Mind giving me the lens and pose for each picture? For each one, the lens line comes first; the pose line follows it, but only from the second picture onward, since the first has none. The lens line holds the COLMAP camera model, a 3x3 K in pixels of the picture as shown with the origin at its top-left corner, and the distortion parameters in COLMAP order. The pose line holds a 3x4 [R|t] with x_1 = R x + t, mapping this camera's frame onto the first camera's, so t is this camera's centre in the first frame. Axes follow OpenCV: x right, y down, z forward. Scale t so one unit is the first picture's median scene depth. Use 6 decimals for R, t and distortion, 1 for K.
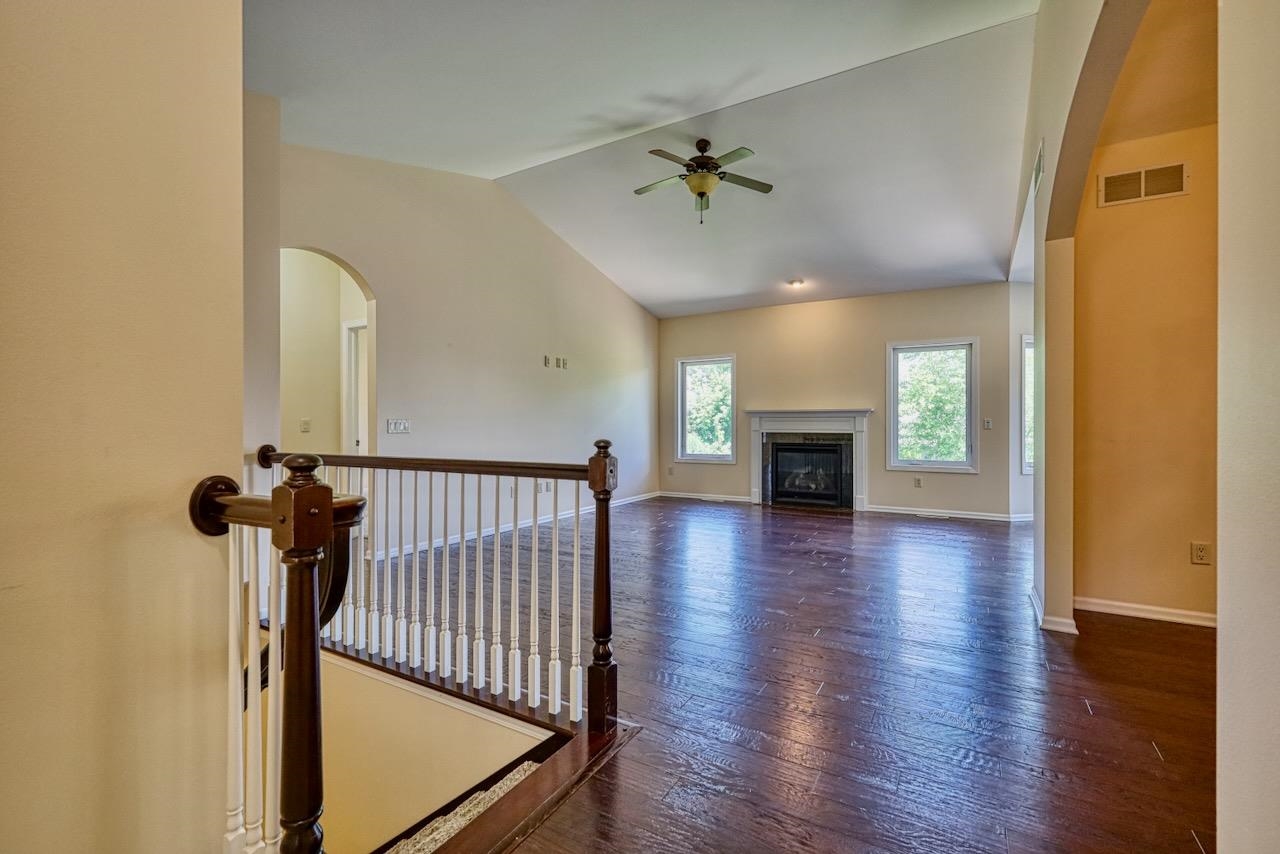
lens RADIAL K [[556.4, 0, 640.0], [0, 556.4, 427.0], [0, 0, 1]] dist [0.004779, -0.000271]
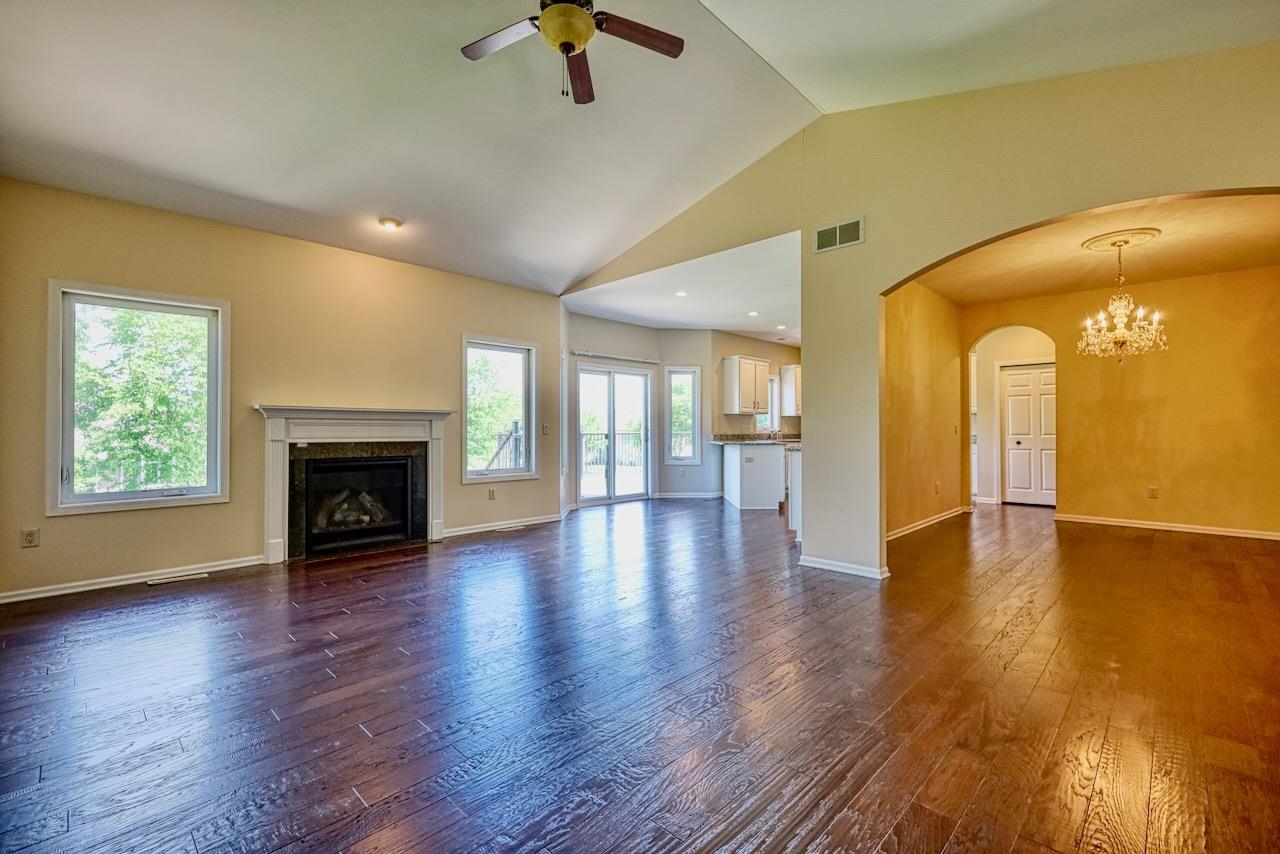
lens RADIAL K [[556.4, 0, 640.0], [0, 556.4, 427.0], [0, 0, 1]] dist [0.004779, -0.000271]
pose [[0.232403, 0.006094, 0.972600, -0.289077], [0.006984, 0.999944, -0.007935, -0.000410], [-0.972594, 0.008636, 0.232348, 0.503745]]
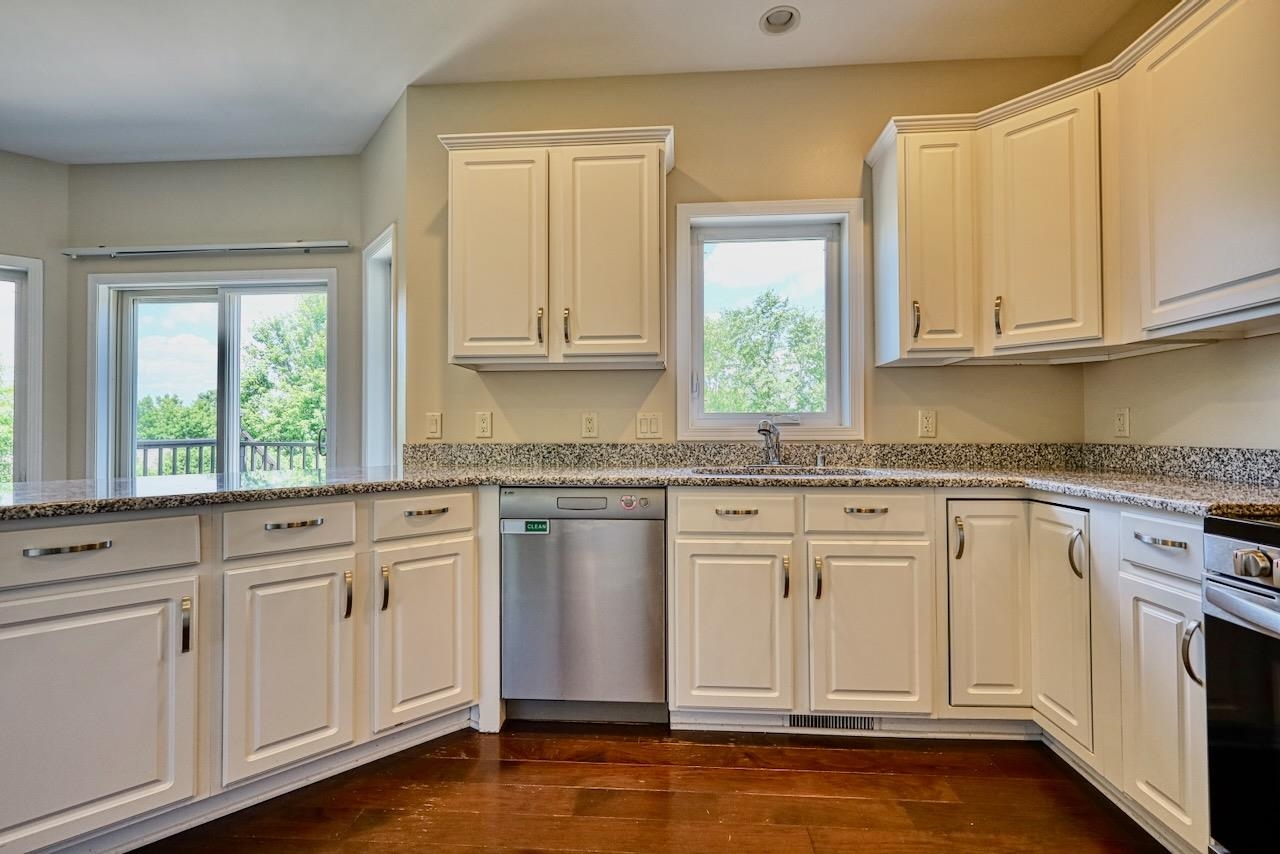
lens RADIAL K [[550.5, 0, 640.0], [0, 550.5, 427.0], [0, 0, 1]] dist [0.001921, -0.000075]
pose [[0.888763, 0.003480, 0.458354, 0.870732], [0.005327, 0.999825, -0.017920, 0.003772], [-0.458336, 0.018369, 0.888589, 0.259275]]
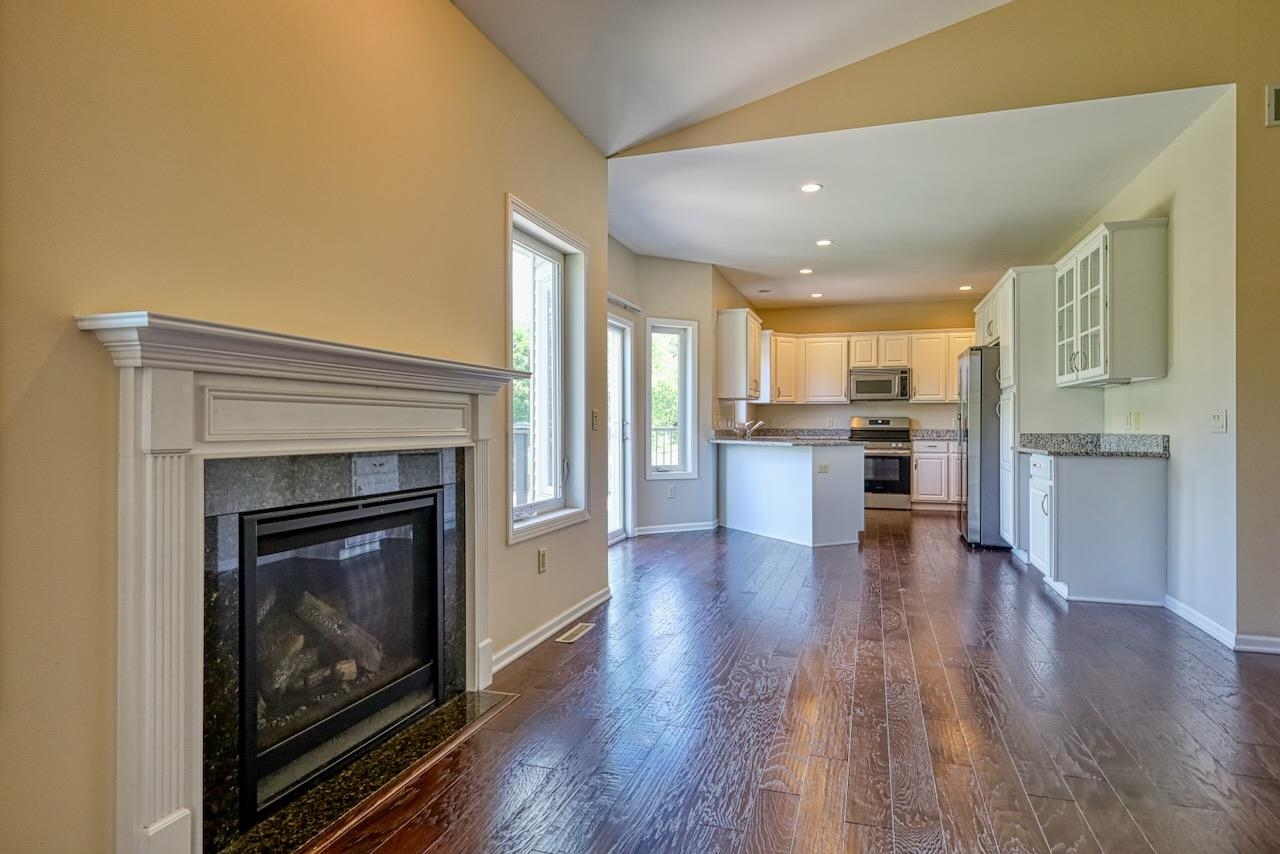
lens RADIAL K [[718.2, 0, 640.0], [0, 718.2, 427.0], [0, 0, 1]] dist [0.000347, 0.000189]
pose [[-0.228322, -0.002537, 0.973582, -0.025368], [0.004281, 0.999984, 0.003610, -0.000849], [-0.973576, 0.004992, -0.228308, 0.948212]]
